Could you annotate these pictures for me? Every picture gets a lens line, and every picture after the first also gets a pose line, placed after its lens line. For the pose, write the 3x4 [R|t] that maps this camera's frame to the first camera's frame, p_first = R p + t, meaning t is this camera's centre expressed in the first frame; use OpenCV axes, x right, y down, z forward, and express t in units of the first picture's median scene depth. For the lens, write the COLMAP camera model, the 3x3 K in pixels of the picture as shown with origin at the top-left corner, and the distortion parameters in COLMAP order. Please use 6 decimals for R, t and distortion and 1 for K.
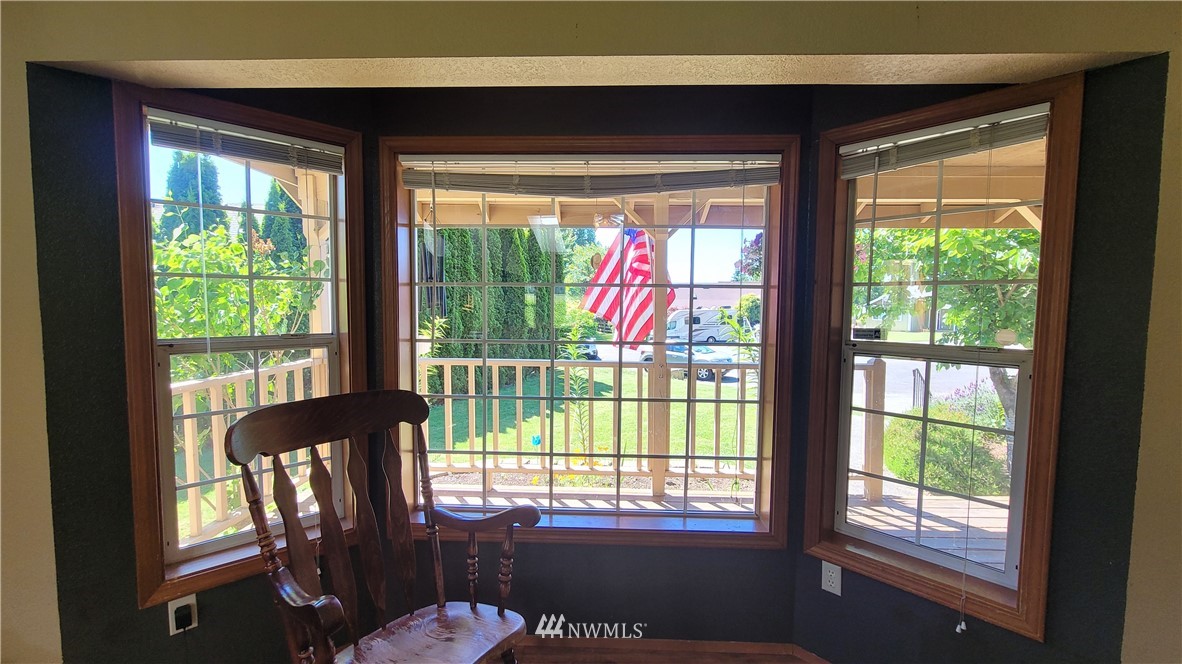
lens RADIAL K [[485.6, 0, 591.0], [0, 485.6, 332.0], [0, 0, 1]] dist [0.002469, 0.000183]
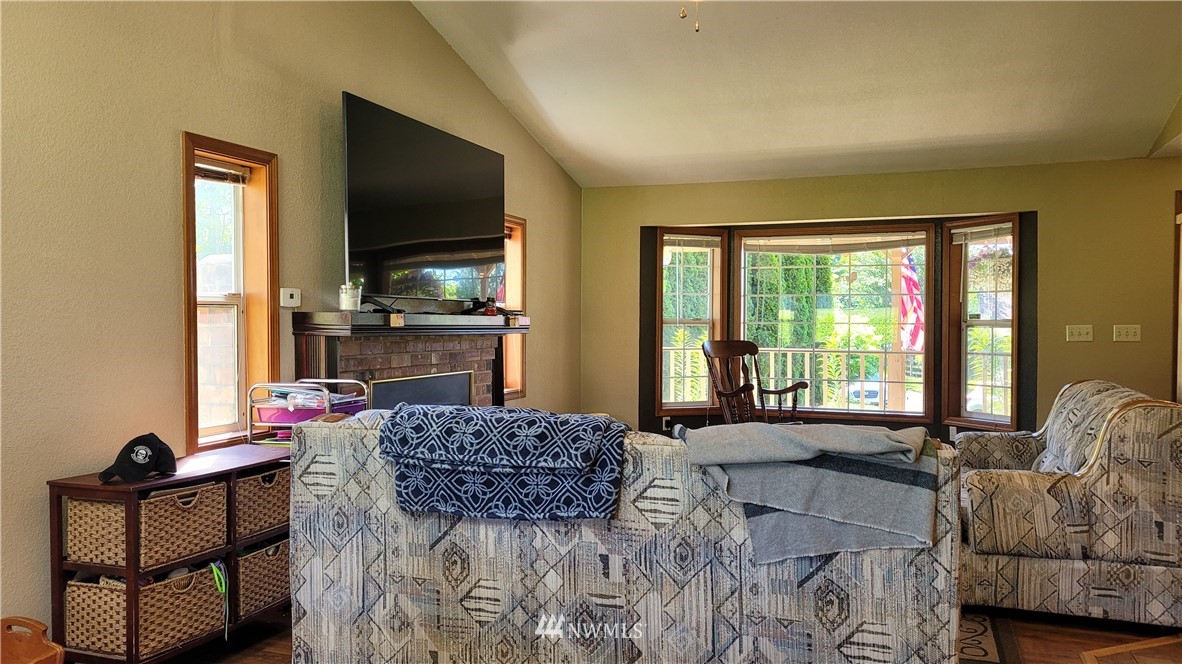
lens RADIAL K [[915.5, 0, 591.0], [0, 915.5, 332.0], [0, 0, 1]] dist [0.061622, -0.000442]
pose [[0.949729, -0.002428, -0.313064, 0.264901], [-0.015145, 0.998443, -0.053690, 0.305558], [0.312707, 0.055732, 0.948213, -3.224645]]
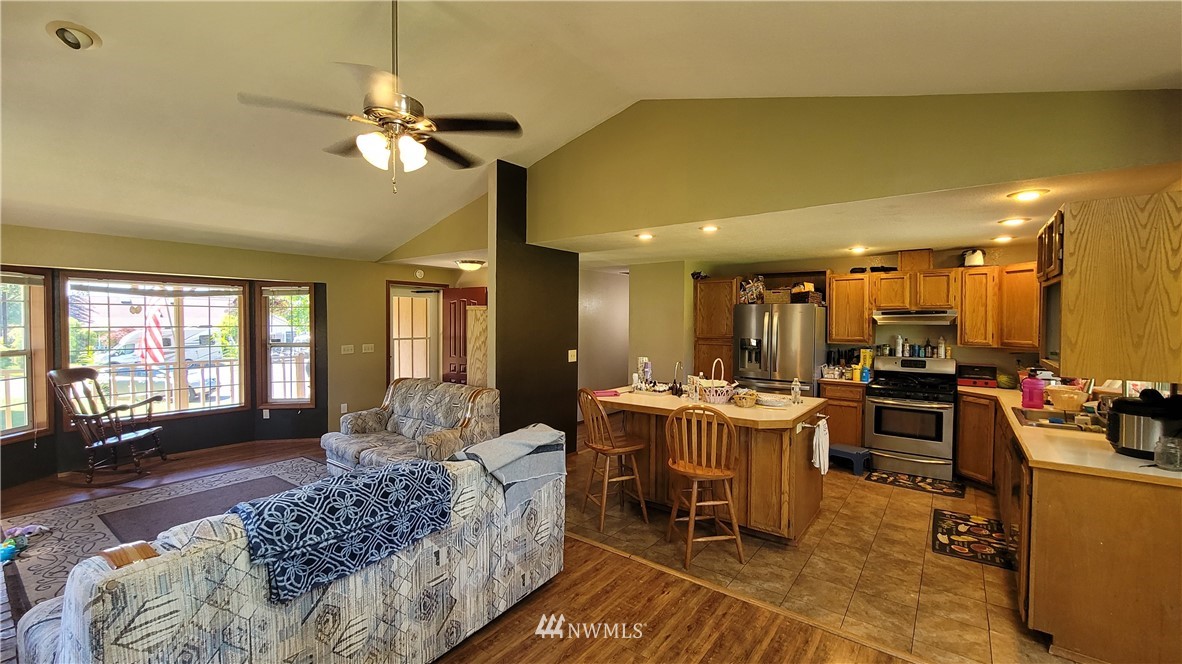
lens RADIAL K [[485.6, 0, 591.0], [0, 485.6, 332.0], [0, 0, 1]] dist [0.002469, 0.000183]
pose [[0.568332, -0.027270, 0.822348, -0.973714], [0.052613, 0.998610, -0.003246, 0.068995], [-0.821116, 0.045111, 0.568976, -2.768902]]
